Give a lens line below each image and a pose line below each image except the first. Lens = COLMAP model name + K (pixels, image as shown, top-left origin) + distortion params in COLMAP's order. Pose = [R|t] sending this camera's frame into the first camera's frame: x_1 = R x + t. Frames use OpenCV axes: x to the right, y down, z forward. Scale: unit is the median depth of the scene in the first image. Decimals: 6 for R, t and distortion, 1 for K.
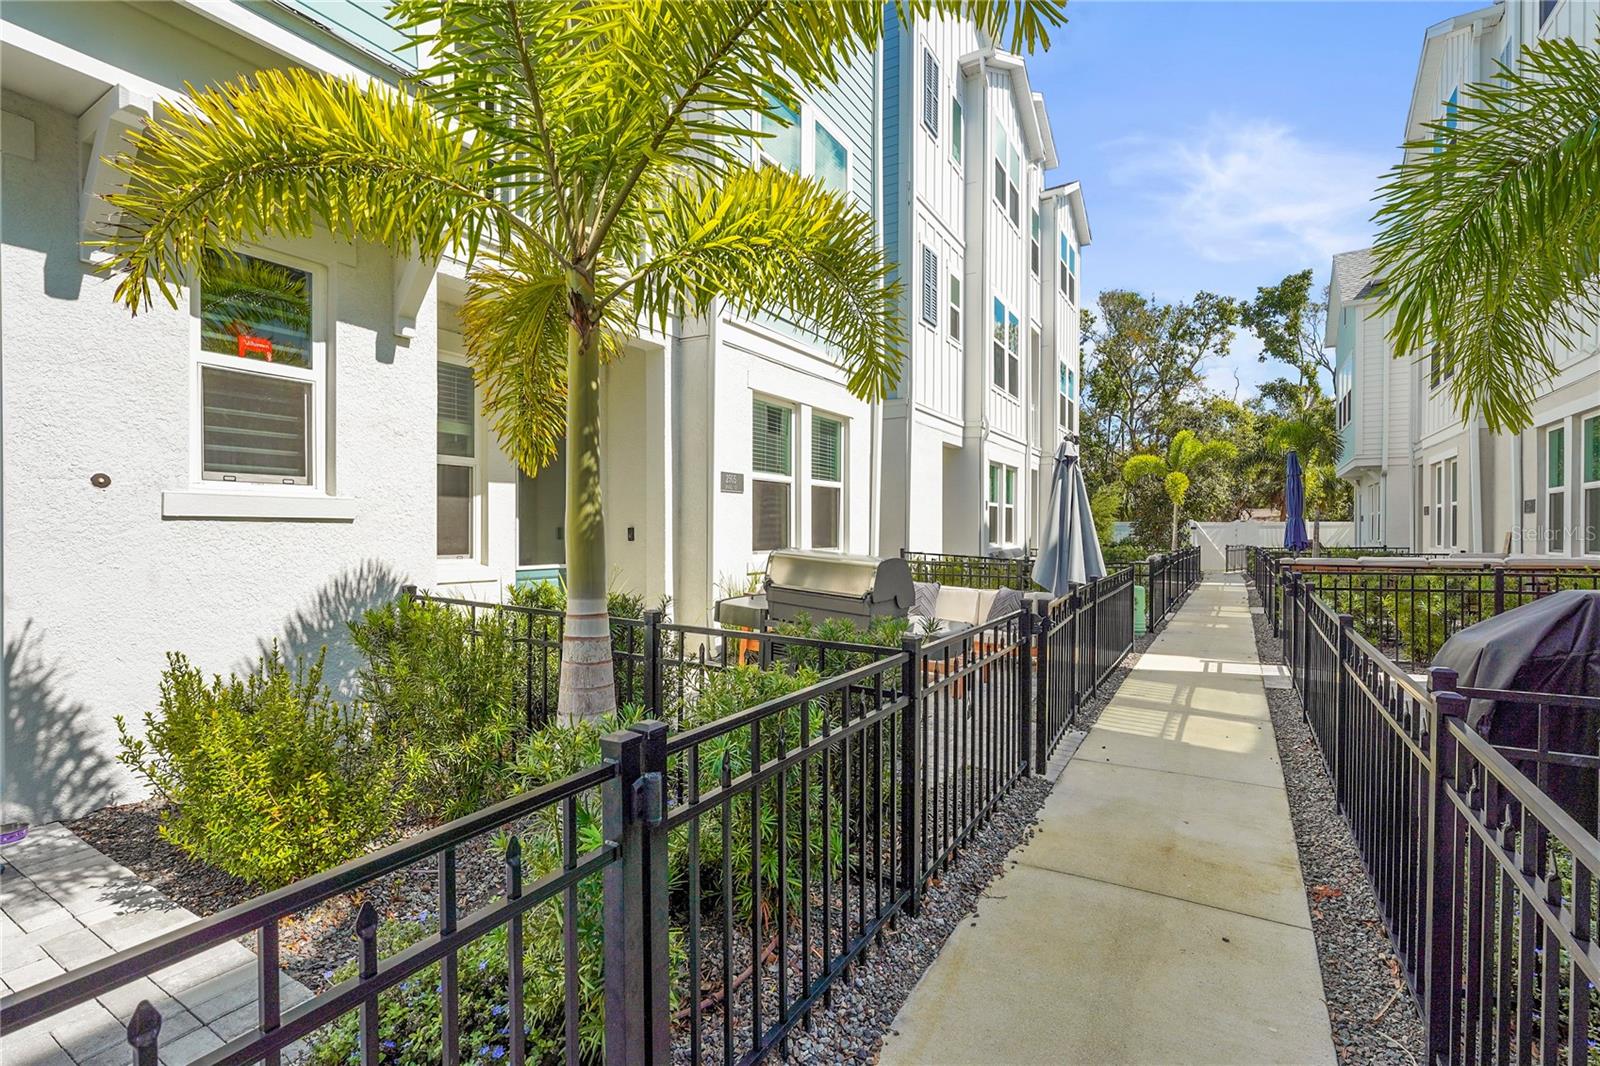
lens RADIAL K [[731.4, 0, 800.0], [0, 731.4, 533.0], [0, 0, 1]] dist [-0.000925, -0.000127]
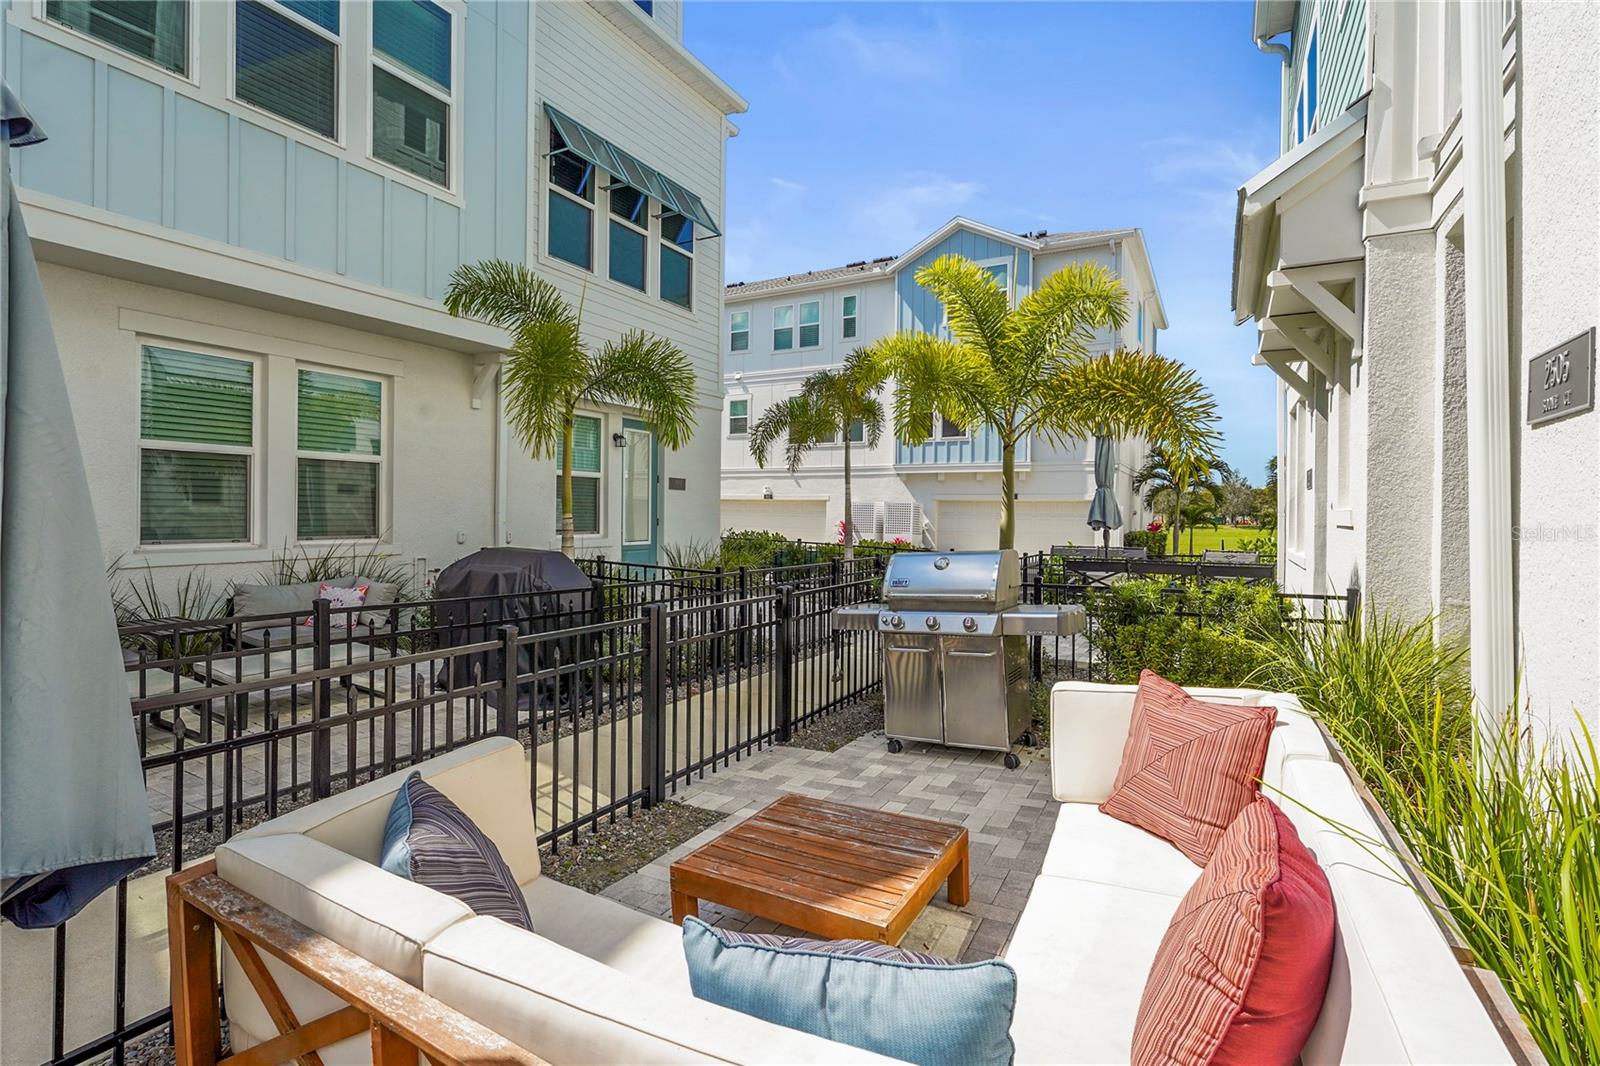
lens RADIAL K [[754.5, 0, 794.6], [0, 754.5, 517.2], [0, 0, 1]] dist [-0.000170, 0.000070]
pose [[-0.999677, -0.016441, -0.019395, 0.305336], [-0.016596, 0.999831, 0.007850, -0.027203], [0.019263, 0.008169, -0.999781, 2.089448]]
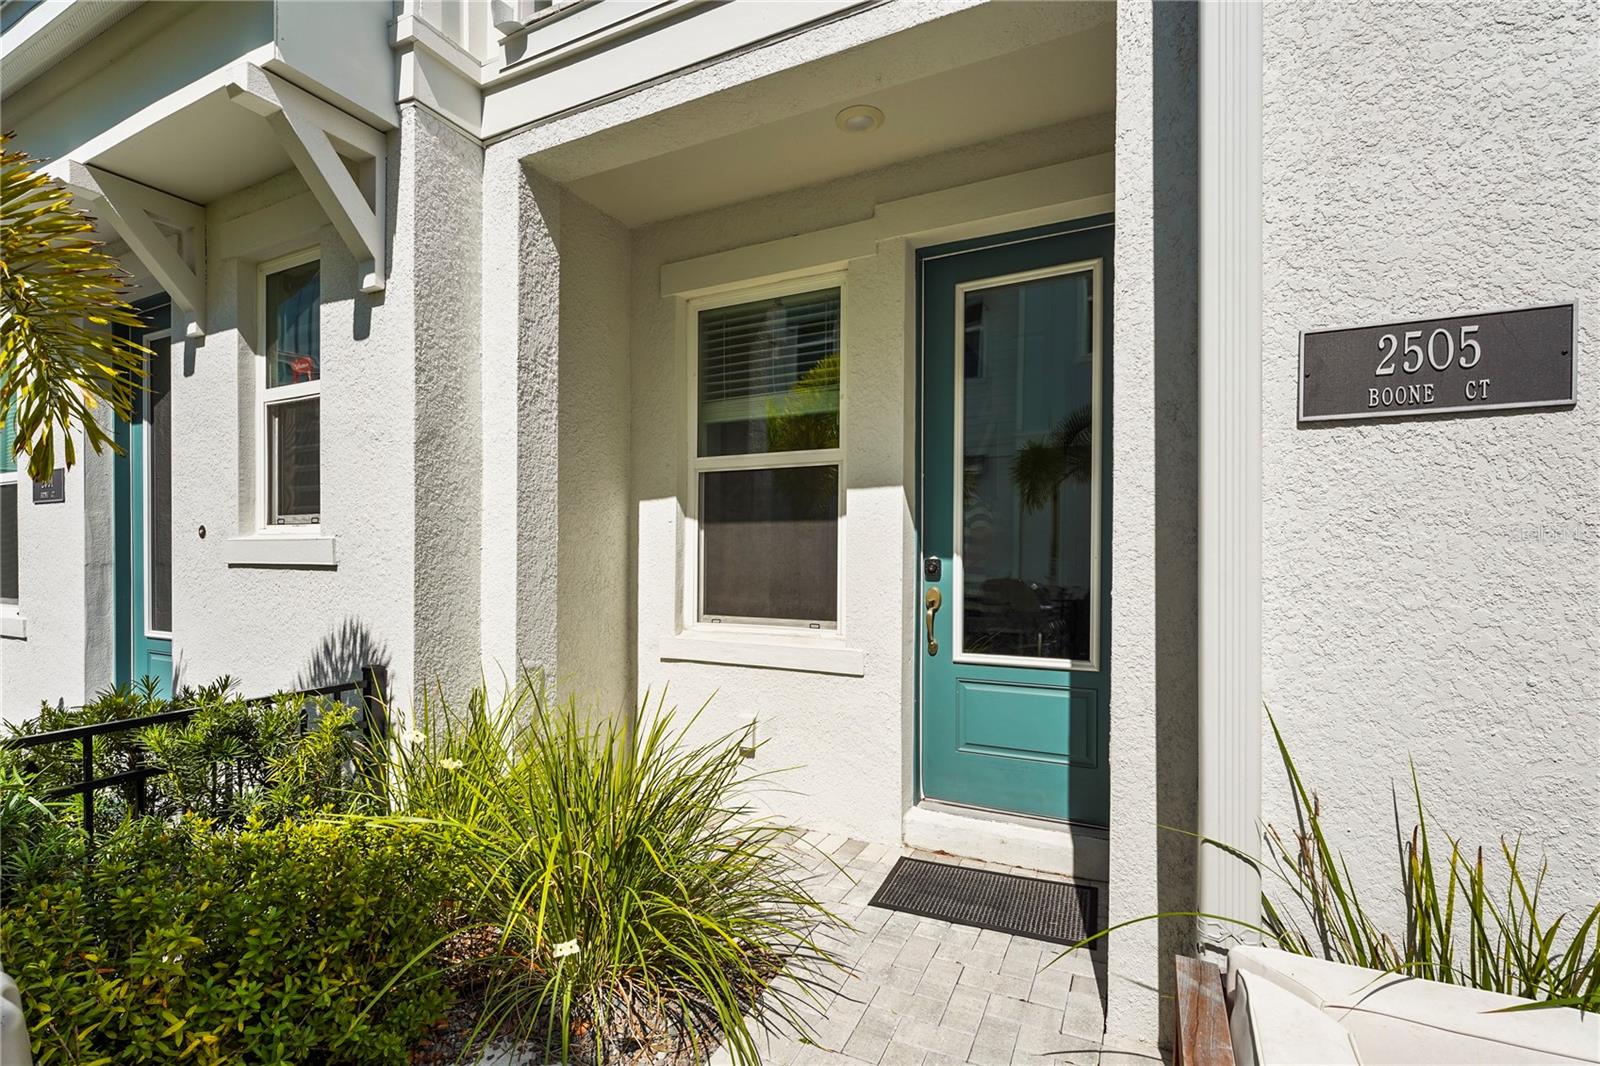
lens RADIAL K [[730.9, 0, 795.7], [0, 730.9, 559.4], [0, 0, 1]] dist [-0.001060, -0.000268]
pose [[0.064475, 0.003869, -0.997912, 0.145364], [-0.003696, 0.999987, 0.003638, -0.027801], [0.997912, 0.003453, 0.064488, 1.335517]]
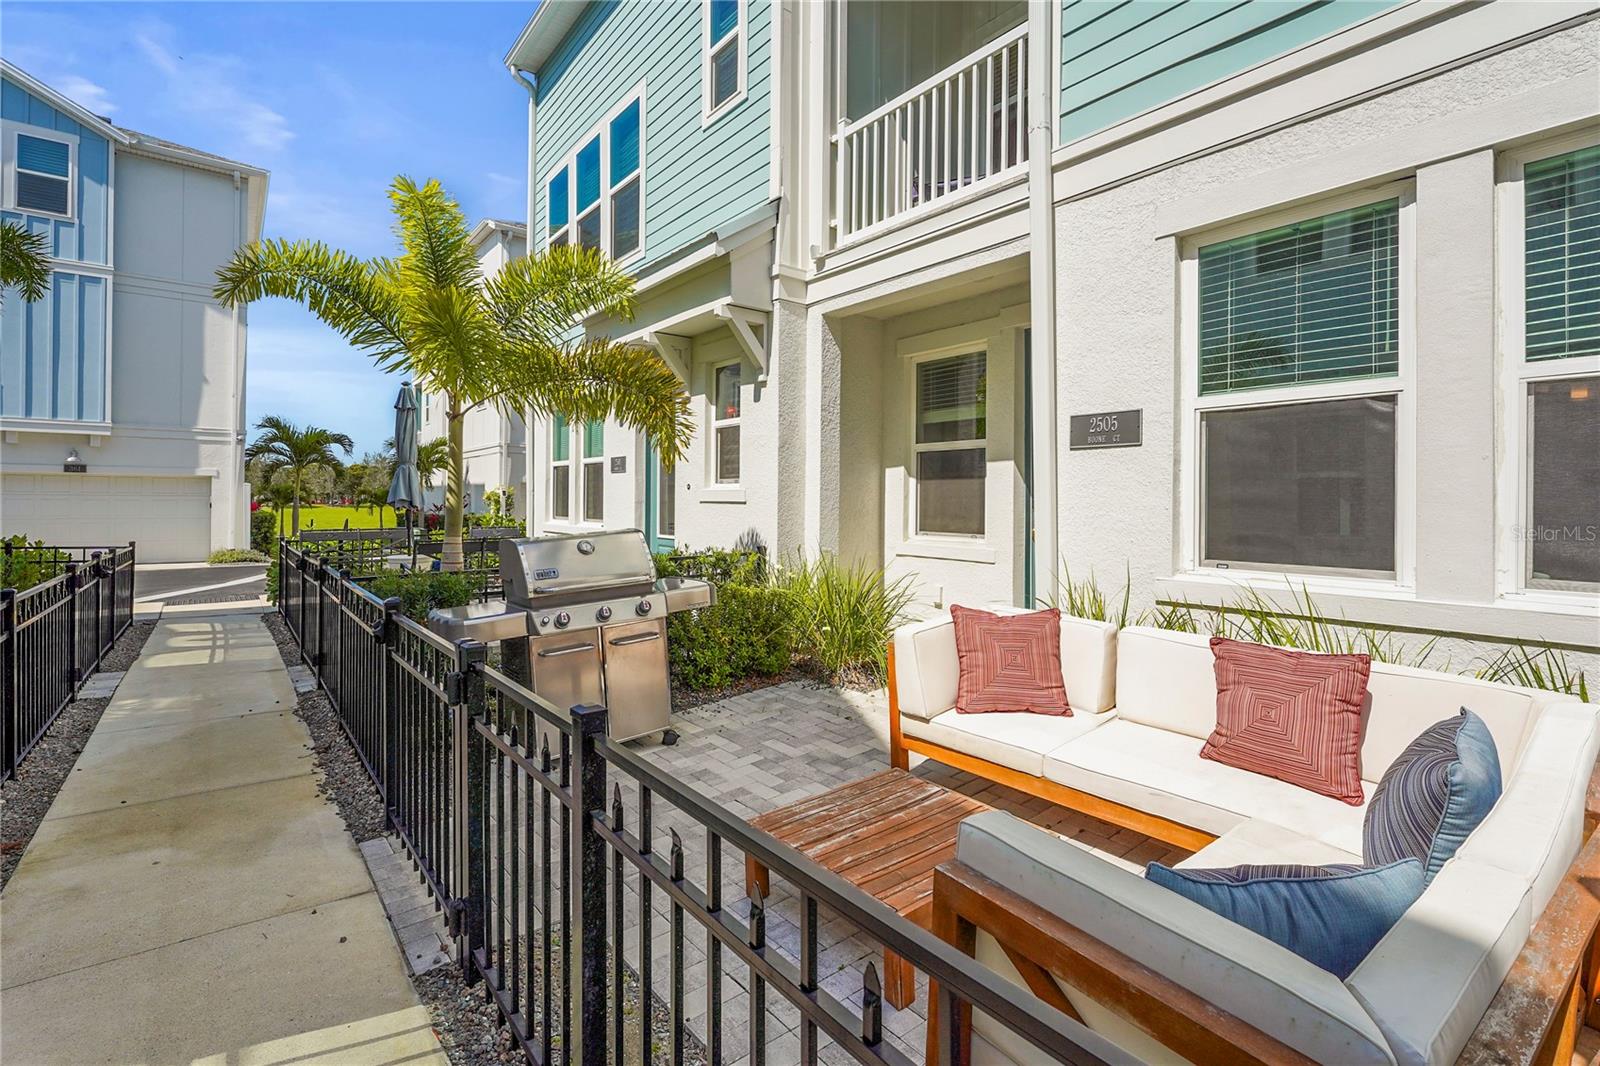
lens RADIAL K [[738.2, 0, 795.4], [0, 738.2, 501.6], [0, 0, 1]] dist [-0.001410, -0.000110]
pose [[-0.363793, -0.002674, -0.931476, 0.854013], [-0.008359, 0.999965, 0.000394, -0.019733], [0.931443, 0.007929, -0.363802, 1.615980]]
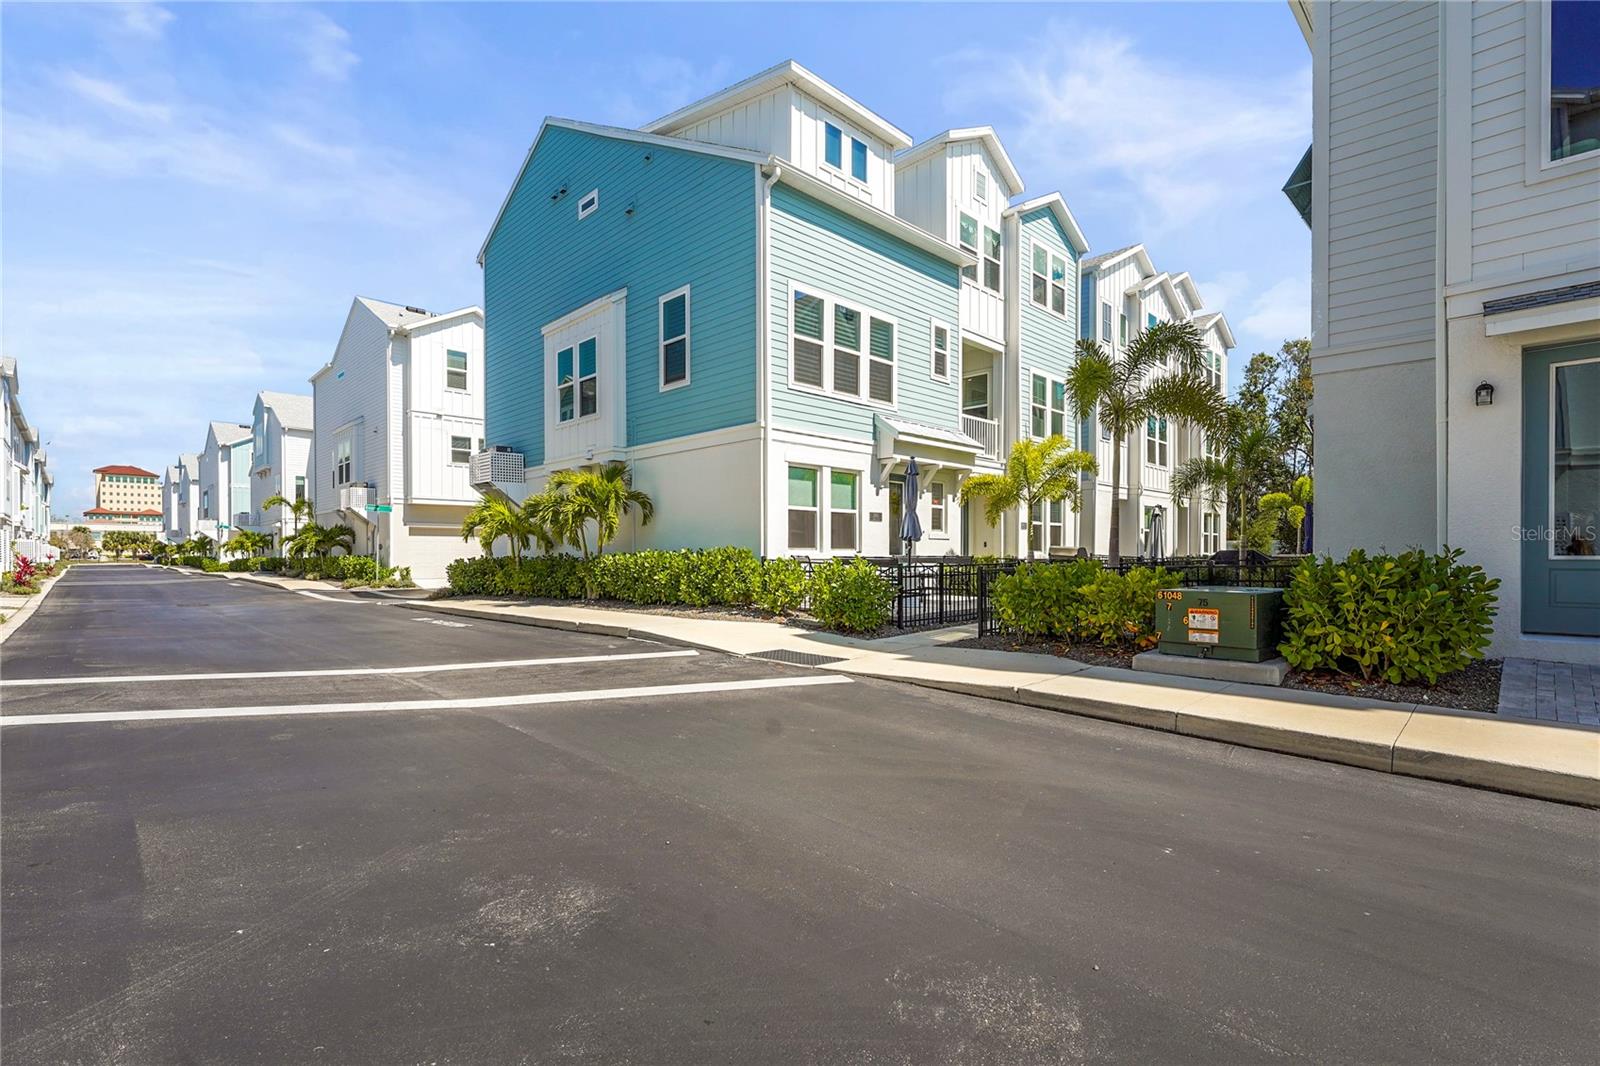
lens RADIAL K [[730.9, 0, 795.7], [0, 730.9, 559.4], [0, 0, 1]] dist [-0.001060, -0.000268]
pose [[0.965523, 0.000942, -0.260317, -0.336386], [0.000370, 0.999987, 0.004989, 0.076687], [0.260318, -0.004914, 0.965510, -3.241723]]
